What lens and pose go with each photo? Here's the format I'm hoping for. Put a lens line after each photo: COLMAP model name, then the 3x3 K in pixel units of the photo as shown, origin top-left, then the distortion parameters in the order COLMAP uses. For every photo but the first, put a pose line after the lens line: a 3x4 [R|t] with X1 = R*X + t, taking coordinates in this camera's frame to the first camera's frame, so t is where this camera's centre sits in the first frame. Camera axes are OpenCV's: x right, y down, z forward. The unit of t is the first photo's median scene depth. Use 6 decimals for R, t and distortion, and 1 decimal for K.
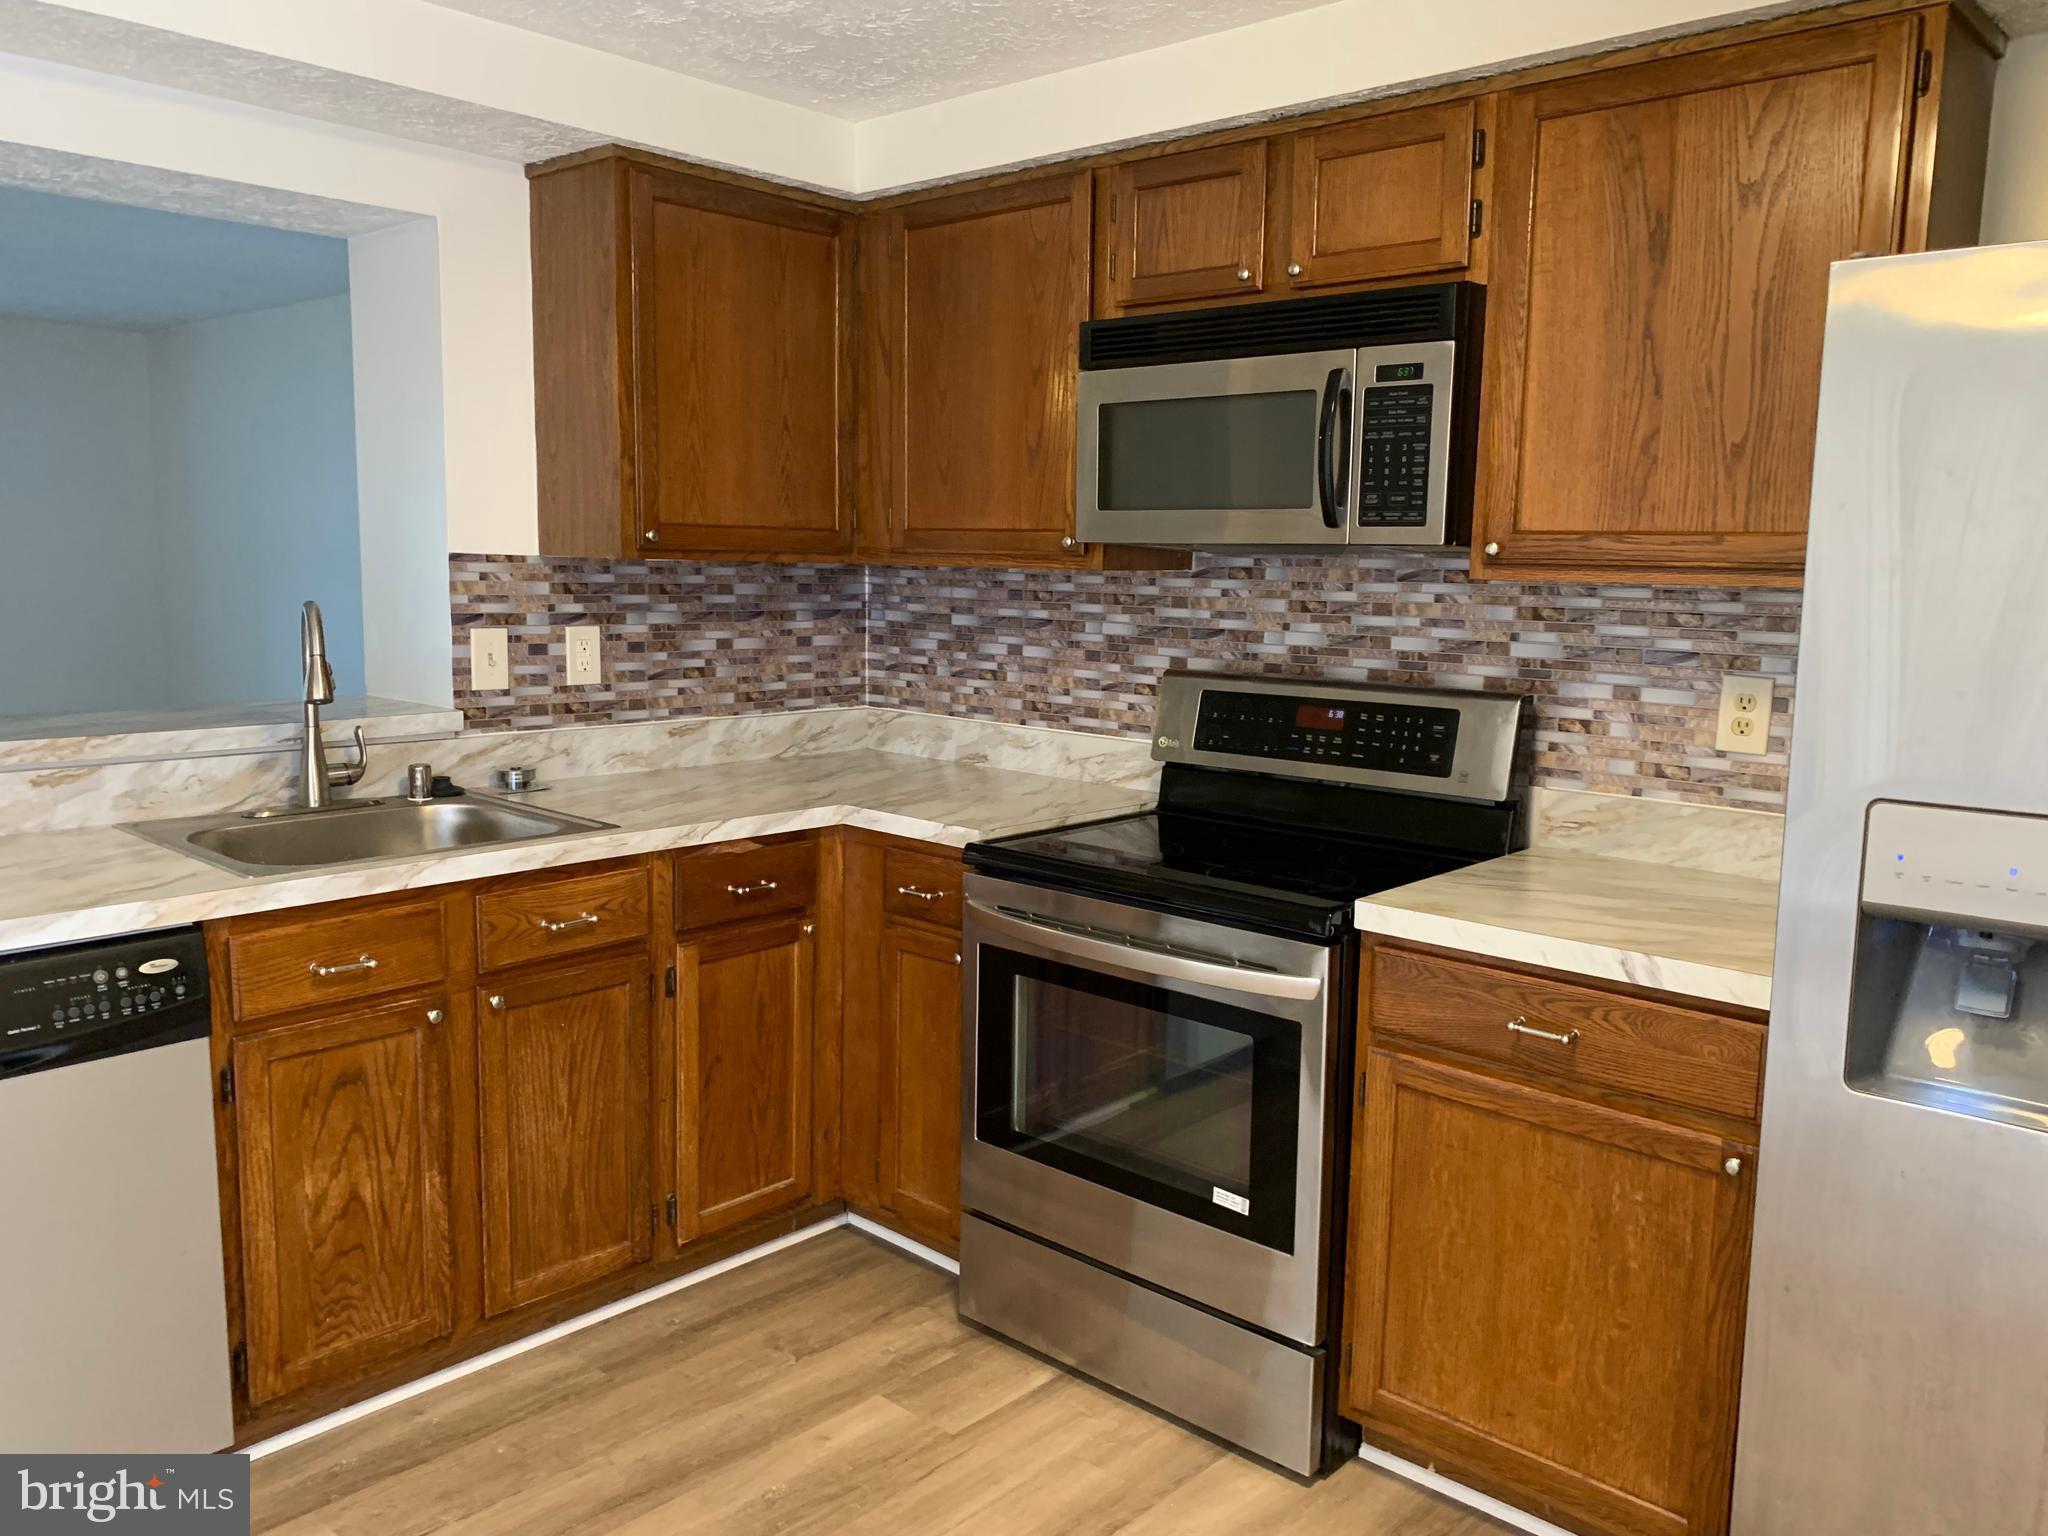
lens RADIAL K [[1566.3, 0, 1029.1], [0, 1566.3, 754.3], [0, 0, 1]] dist [0.049345, -0.071351]
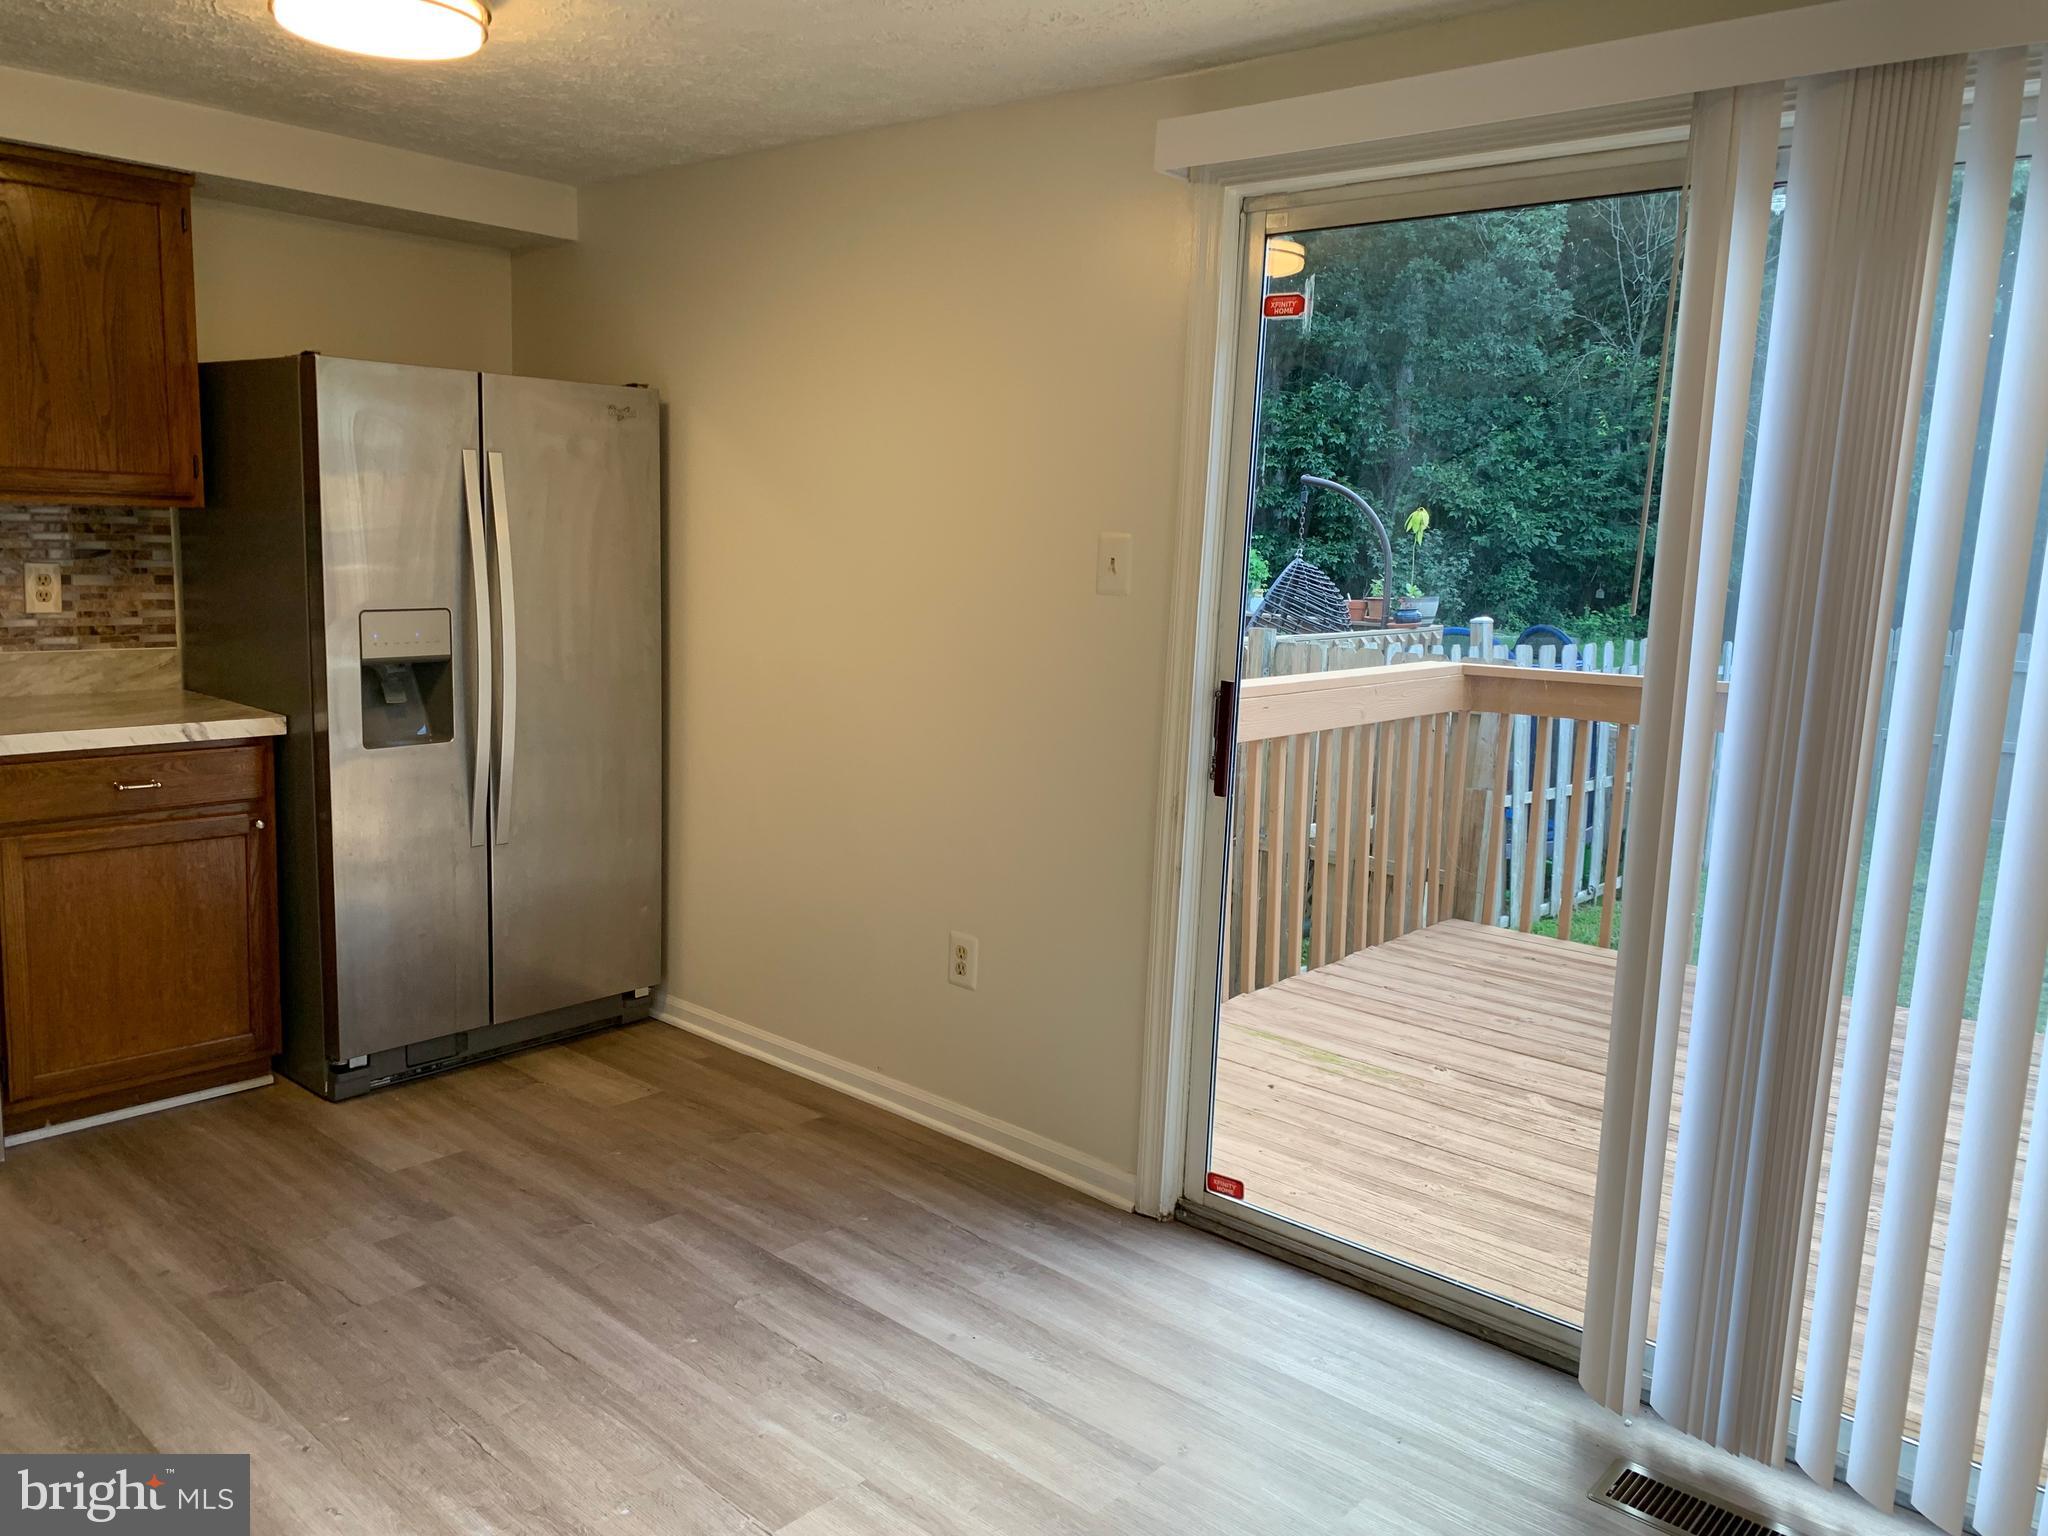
lens RADIAL K [[1566.3, 0, 1021.8], [0, 1566.3, 747.5], [0, 0, 1]] dist [0.049345, -0.071351]
pose [[-0.008914, -0.174202, 0.984670, -1.174396], [0.091556, 0.980430, 0.174281, -0.058175], [-0.995760, 0.091706, 0.007209, 0.077889]]
